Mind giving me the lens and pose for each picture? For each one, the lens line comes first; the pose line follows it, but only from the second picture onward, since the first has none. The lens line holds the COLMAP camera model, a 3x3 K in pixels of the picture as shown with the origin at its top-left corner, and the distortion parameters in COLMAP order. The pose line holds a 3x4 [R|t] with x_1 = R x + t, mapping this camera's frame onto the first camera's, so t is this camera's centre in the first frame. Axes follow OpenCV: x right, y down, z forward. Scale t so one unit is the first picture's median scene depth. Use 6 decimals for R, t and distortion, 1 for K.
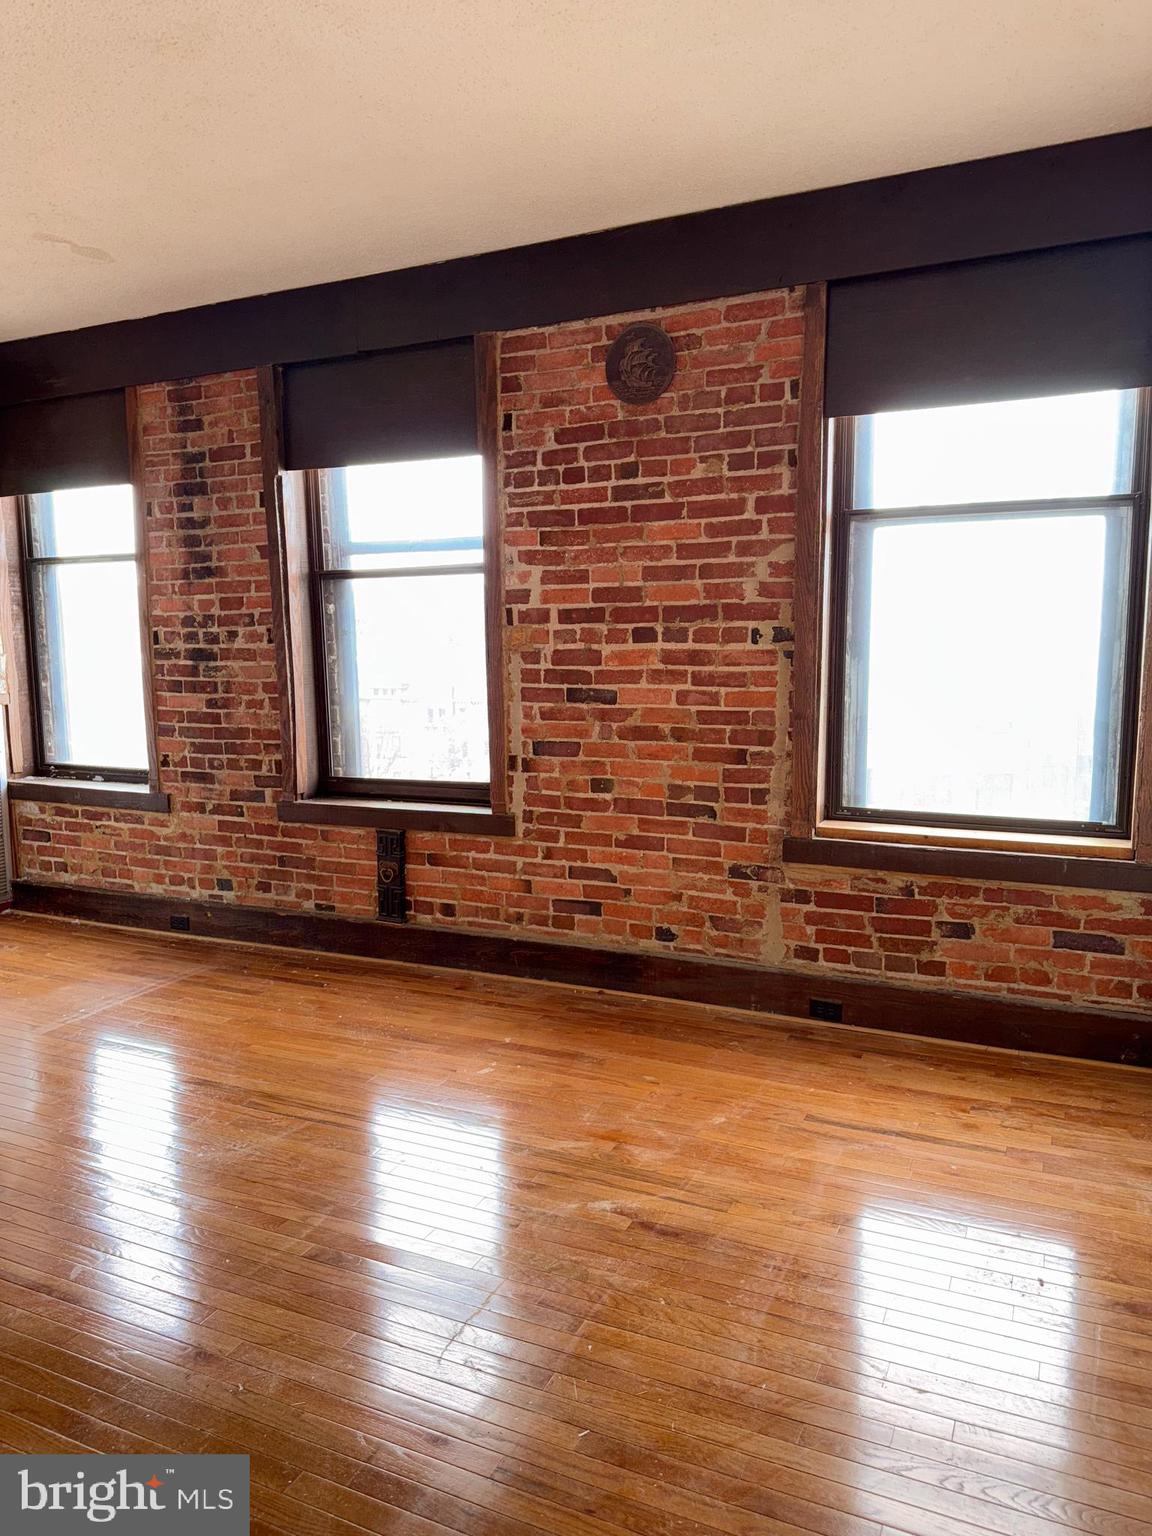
lens RADIAL K [[1071.6, 0, 590.0], [0, 1071.6, 774.0], [0, 0, 1]] dist [0.186201, -0.417185]
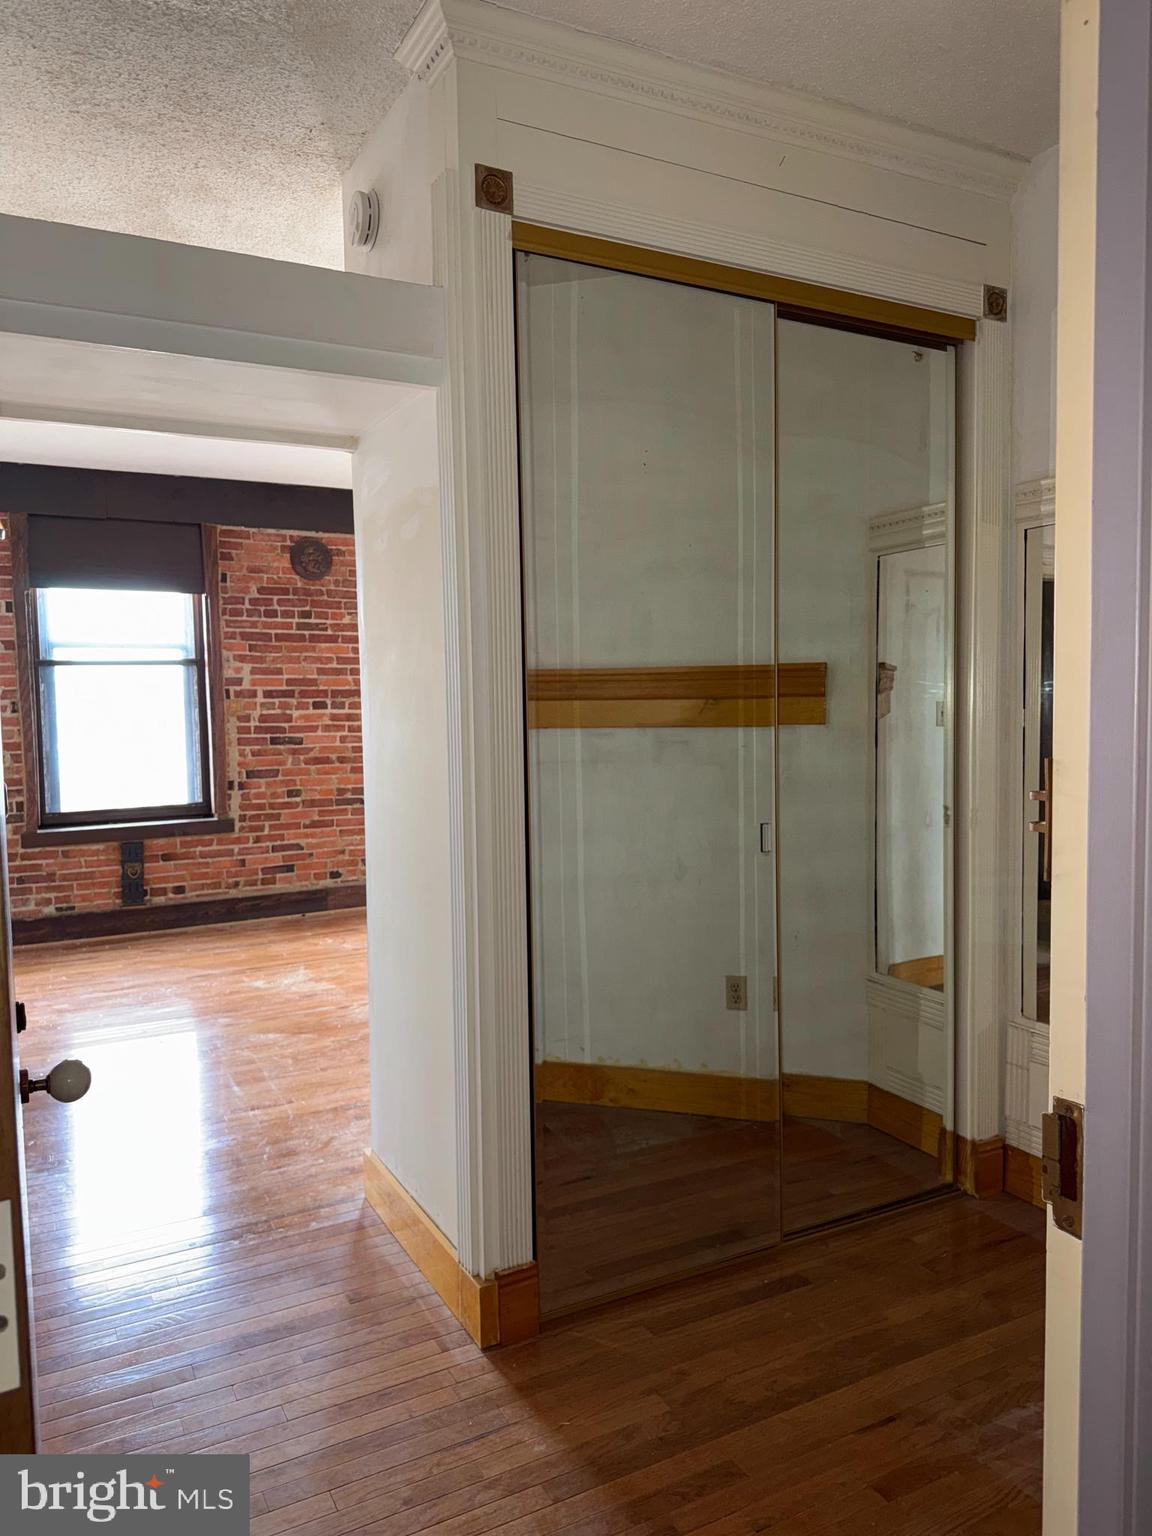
lens RADIAL K [[1071.6, 0, 590.0], [0, 1071.6, 774.0], [0, 0, 1]] dist [0.186201, -0.417185]
pose [[0.578166, -0.051526, 0.814291, -1.121396], [0.111196, 0.993668, -0.016076, 0.060431], [-0.808306, 0.099840, 0.580235, -0.378398]]
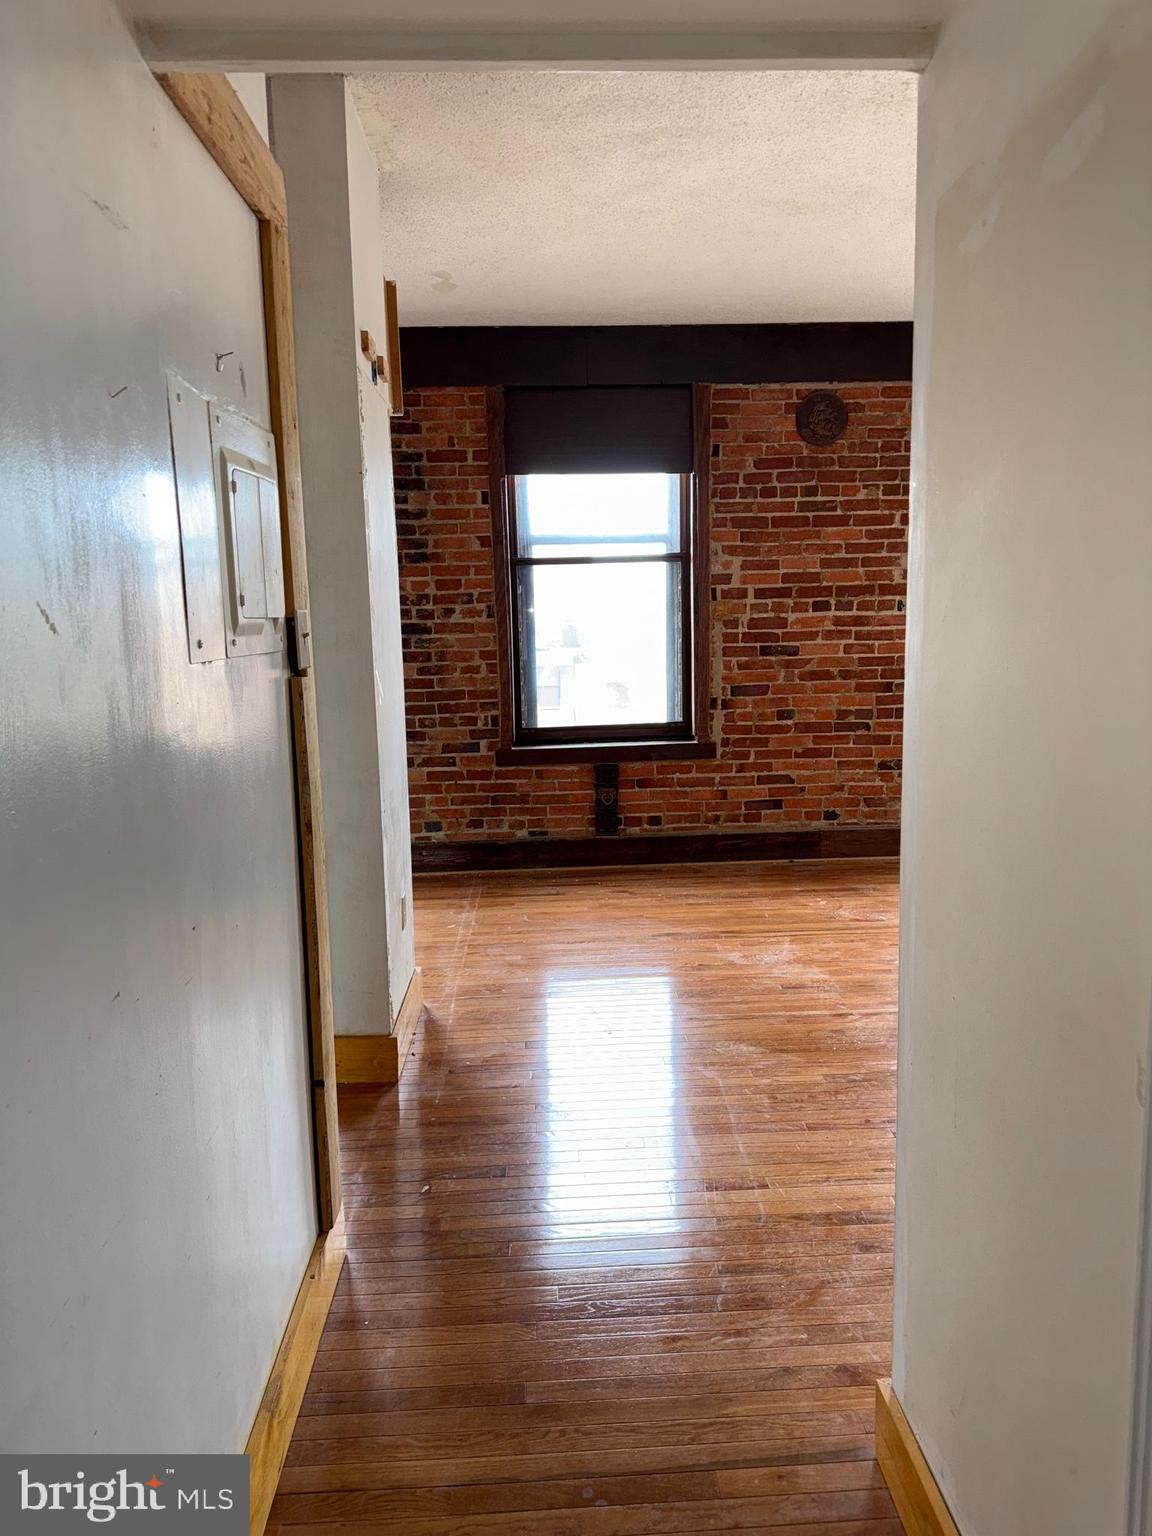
lens RADIAL K [[1071.6, 0, 590.0], [0, 1071.6, 774.0], [0, 0, 1]] dist [0.186201, -0.417185]
pose [[0.875474, -0.075830, 0.477278, -0.897512], [0.071284, 0.997073, 0.027657, 0.031016], [-0.477978, 0.009809, 0.878317, -0.114759]]
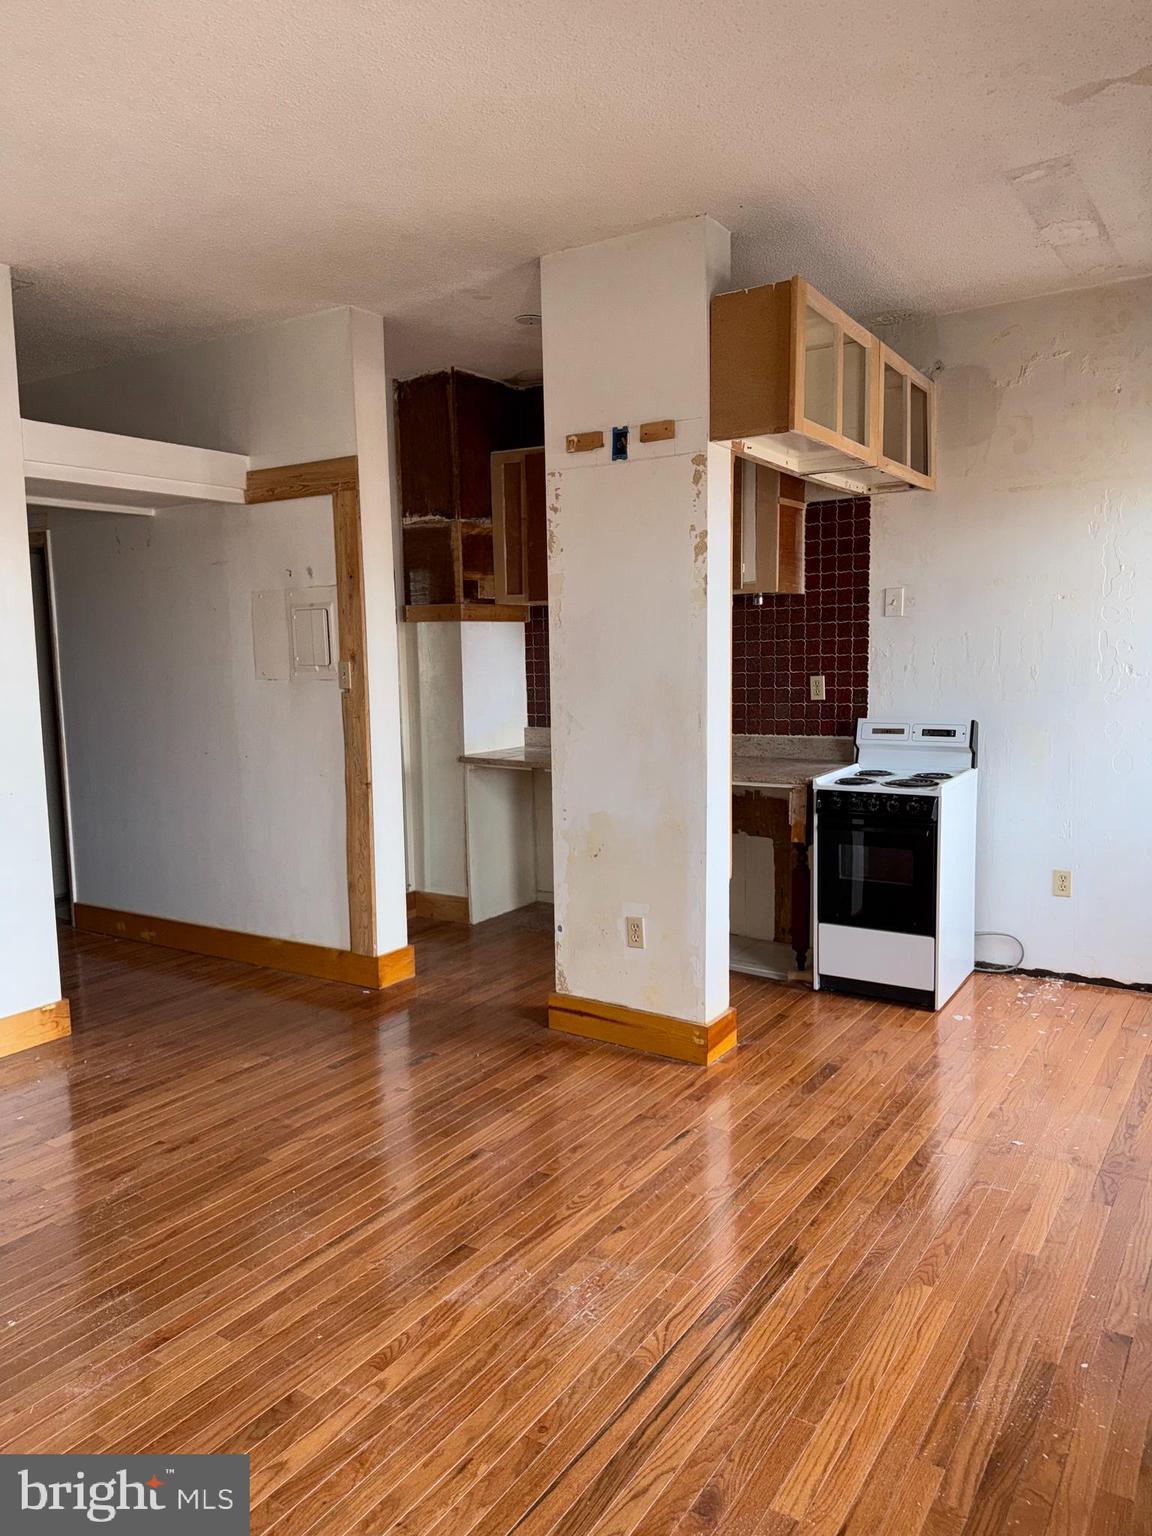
lens RADIAL K [[1071.6, 0, 590.0], [0, 1071.6, 774.0], [0, 0, 1]] dist [0.186201, -0.417185]
pose [[-0.136664, 0.131497, -0.981851, 0.254707], [-0.105635, 0.983565, 0.146430, -0.110812], [0.984969, 0.123729, -0.120527, 0.757253]]
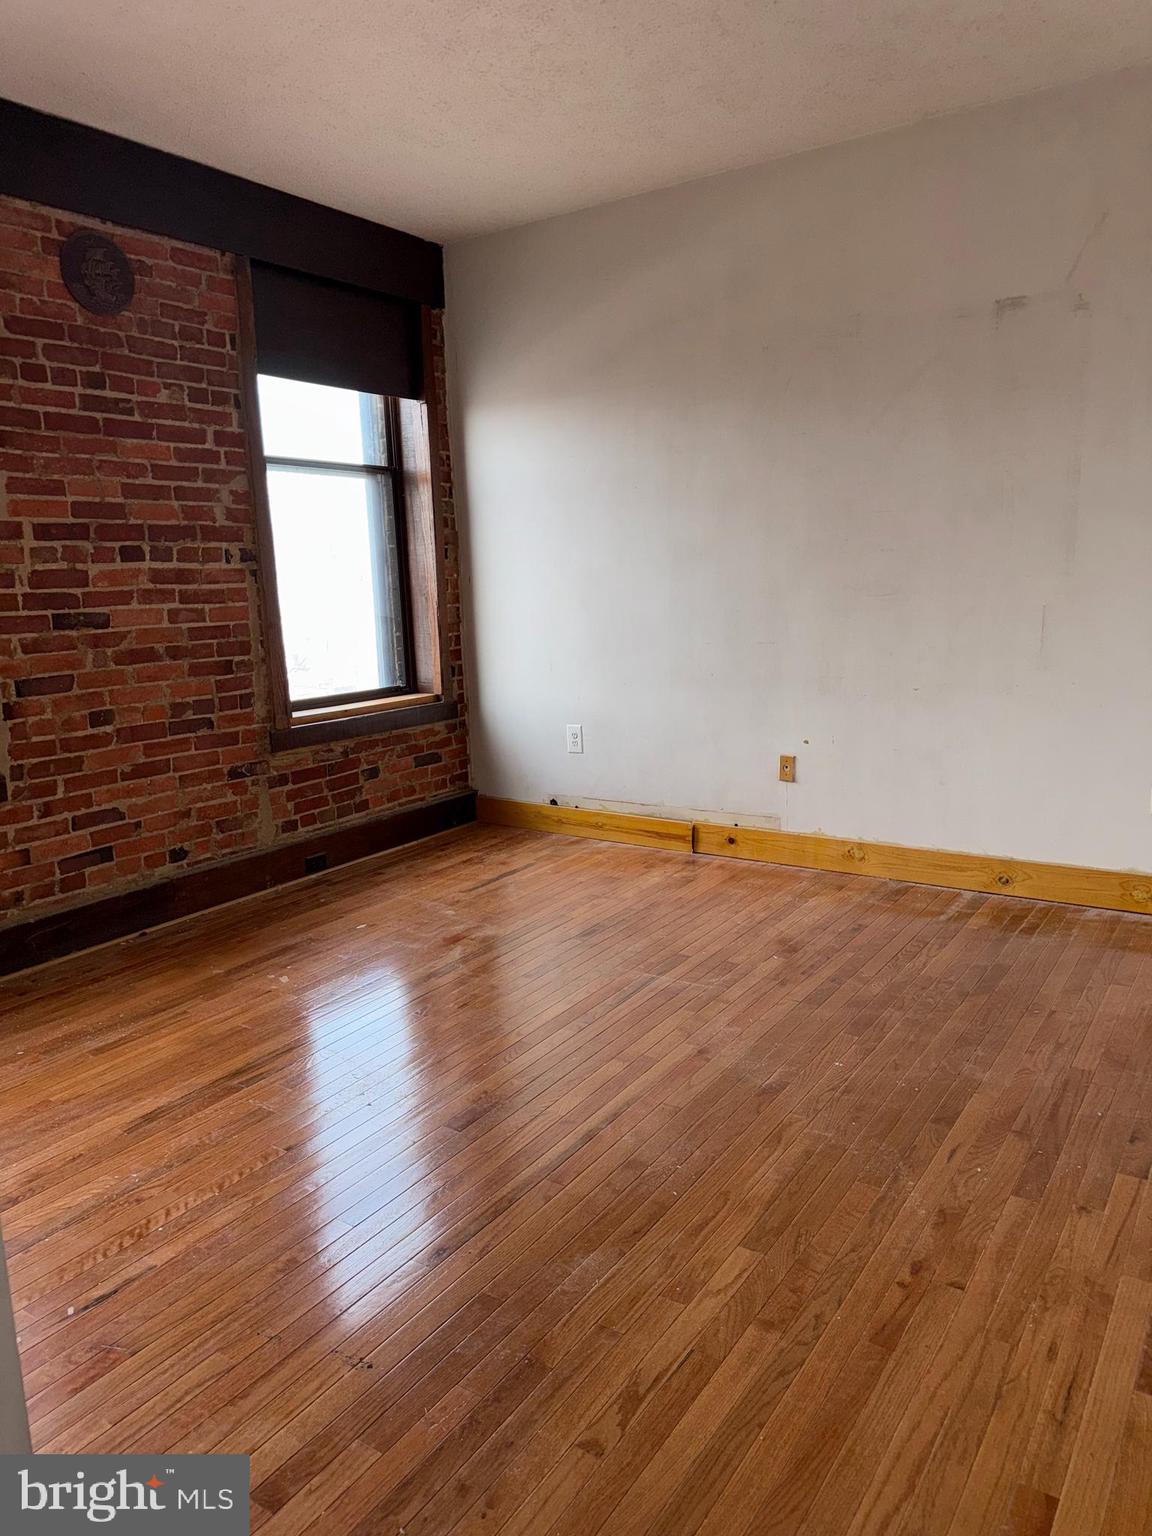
lens RADIAL K [[1091.2, 0, 581.9], [0, 1091.2, 762.3], [0, 0, 1]] dist [0.040489, -0.054434]
pose [[0.147045, -0.163017, 0.975604, -0.861167], [0.158103, 0.977518, 0.139507, -0.018750], [-0.976412, 0.133732, 0.169513, 0.446569]]
